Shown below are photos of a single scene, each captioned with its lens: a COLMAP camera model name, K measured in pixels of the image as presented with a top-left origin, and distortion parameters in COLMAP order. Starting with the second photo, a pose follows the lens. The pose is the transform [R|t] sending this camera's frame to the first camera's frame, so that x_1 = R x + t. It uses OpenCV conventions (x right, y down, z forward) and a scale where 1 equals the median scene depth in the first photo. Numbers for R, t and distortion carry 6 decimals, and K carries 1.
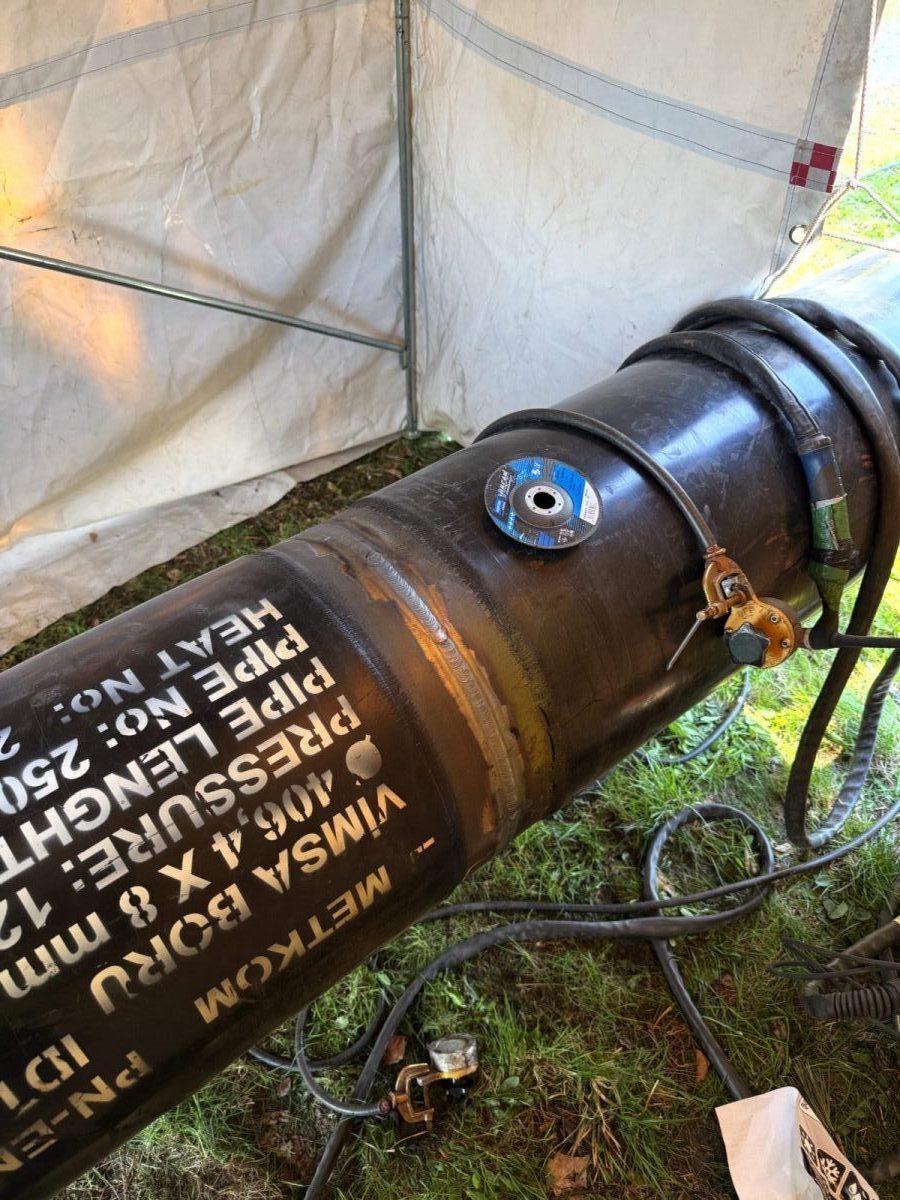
lens RADIAL K [[844.9, 0, 450.0], [0, 844.9, 600.0], [0, 0, 1]] dist [0.045487, -0.111828]
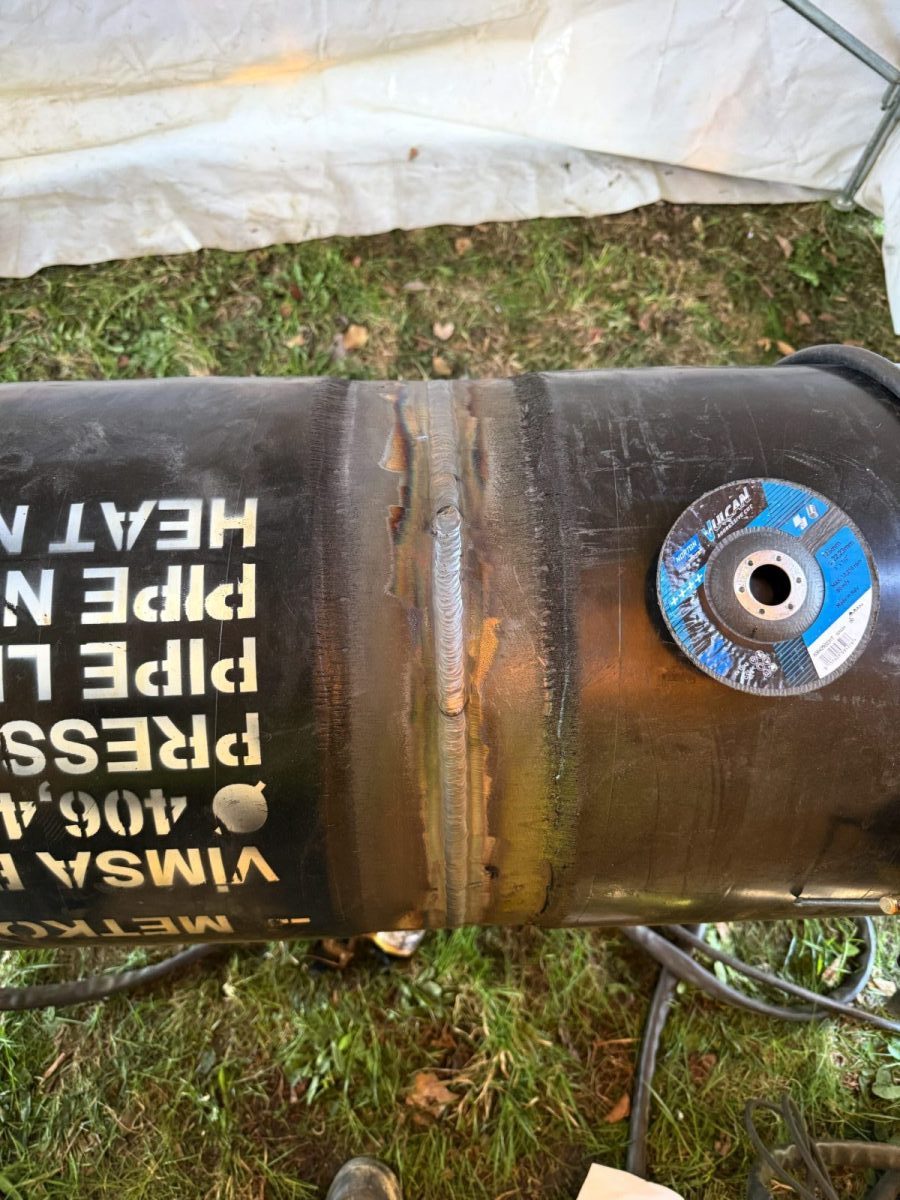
lens RADIAL K [[844.9, 0, 450.0], [0, 844.9, 600.0], [0, 0, 1]] dist [0.045487, -0.111828]
pose [[0.804106, 0.556797, -0.208303, 0.077731], [-0.437140, 0.791259, 0.427572, -0.296529], [0.402892, -0.252756, 0.879655, 0.516708]]
